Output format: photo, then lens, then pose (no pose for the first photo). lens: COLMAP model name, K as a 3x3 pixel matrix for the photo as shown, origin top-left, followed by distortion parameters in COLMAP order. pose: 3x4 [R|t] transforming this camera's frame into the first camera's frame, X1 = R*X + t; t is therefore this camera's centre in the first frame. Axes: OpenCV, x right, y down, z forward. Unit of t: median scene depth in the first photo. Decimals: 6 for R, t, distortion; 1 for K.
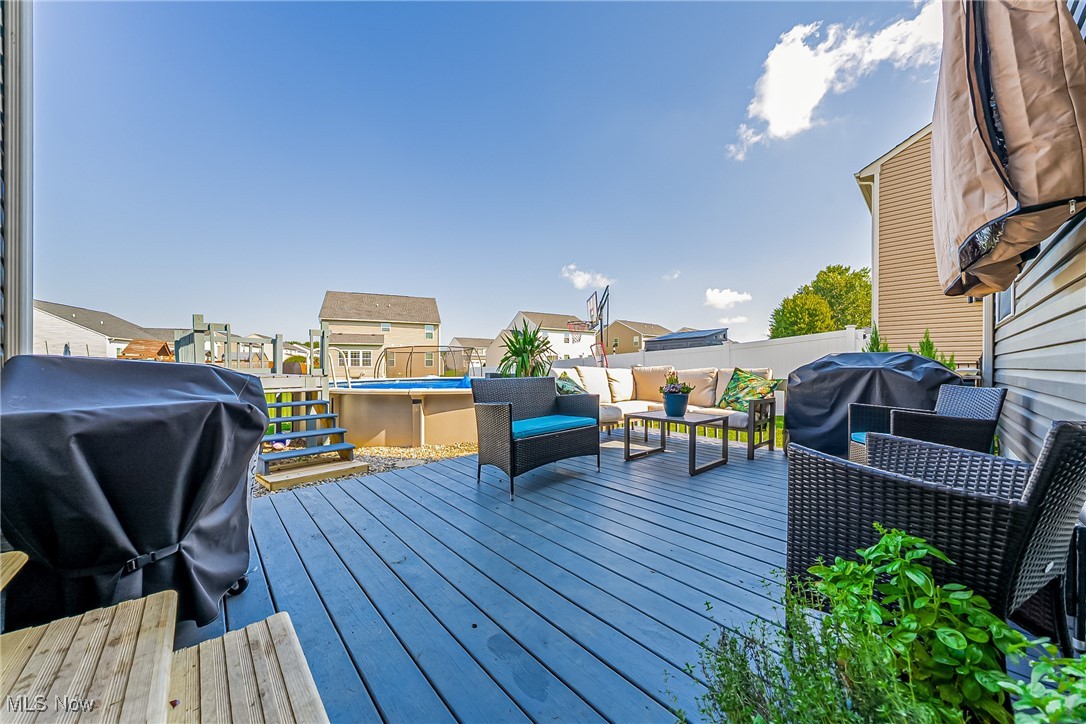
lens RADIAL K [[369.5, 0, 549.9], [0, 369.5, 366.2], [0, 0, 1]] dist [0.000263, 0.000024]
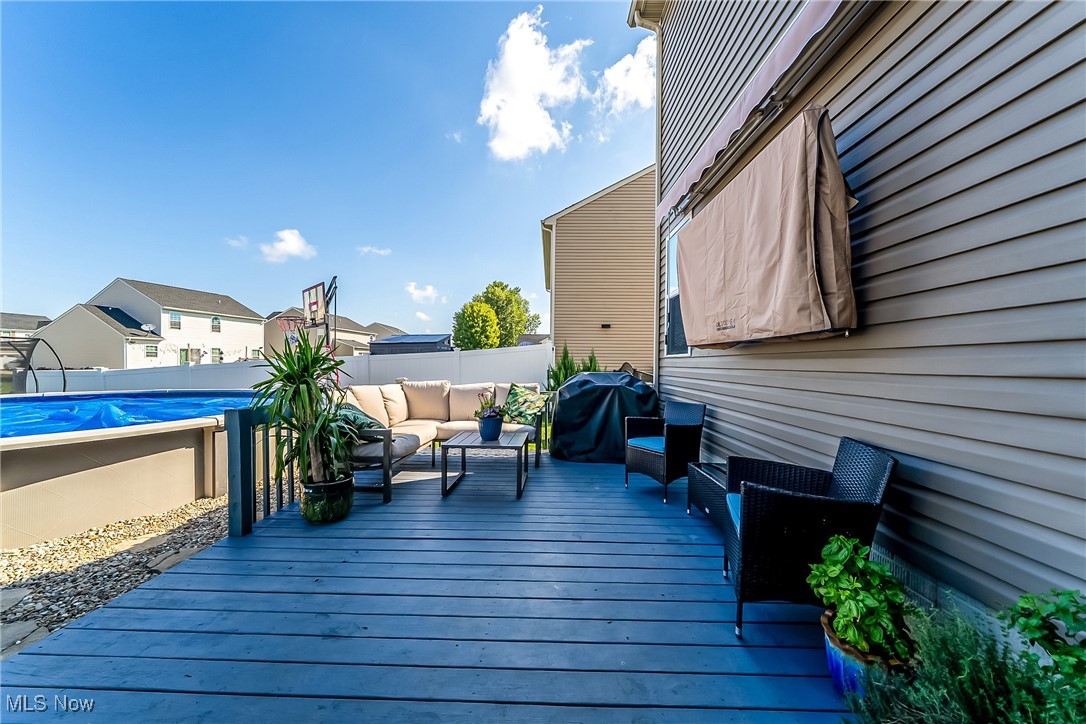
lens RADIAL K [[377.4, 0, 539.2], [0, 377.4, 363.2], [0, 0, 1]] dist [0.006304, 0.000078]
pose [[0.710820, 0.003624, 0.703365, -0.180502], [-0.006500, 0.999978, 0.001417, -0.045977], [-0.703344, -0.005579, 0.710828, 0.125437]]
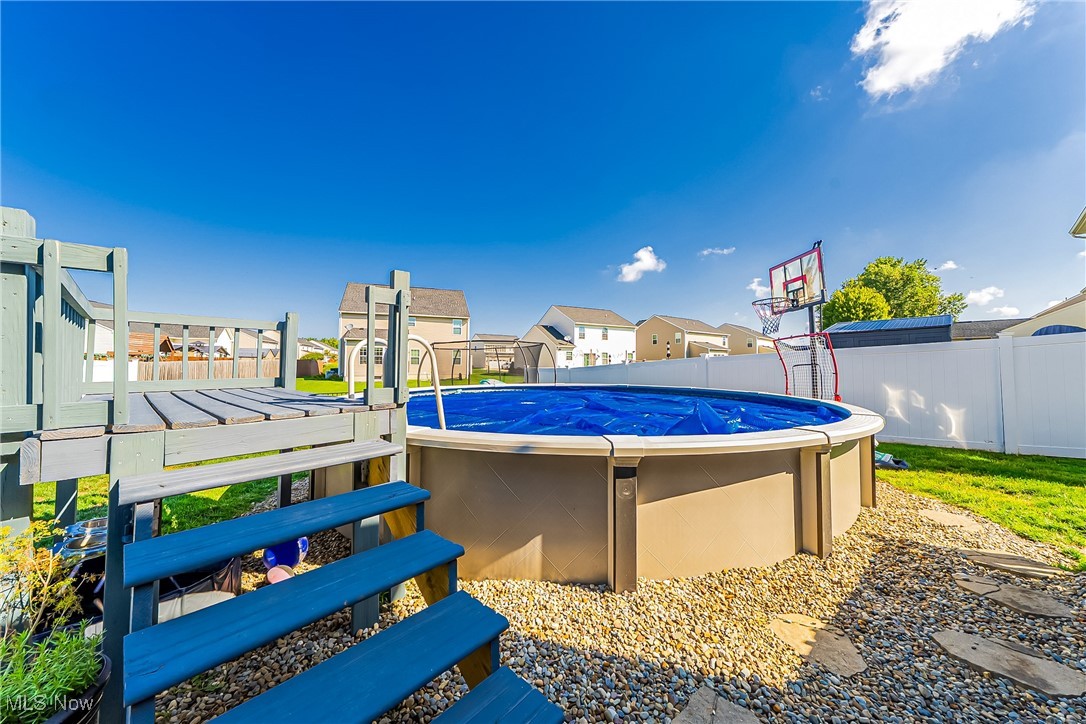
lens RADIAL K [[370.3, 0, 544.4], [0, 370.3, 356.4], [0, 0, 1]] dist [0.000054, -0.000016]
pose [[0.999145, 0.004932, -0.041044, -0.431628], [-0.005754, 0.999785, -0.019937, -0.020665], [0.040937, 0.020156, 0.998958, 0.600030]]
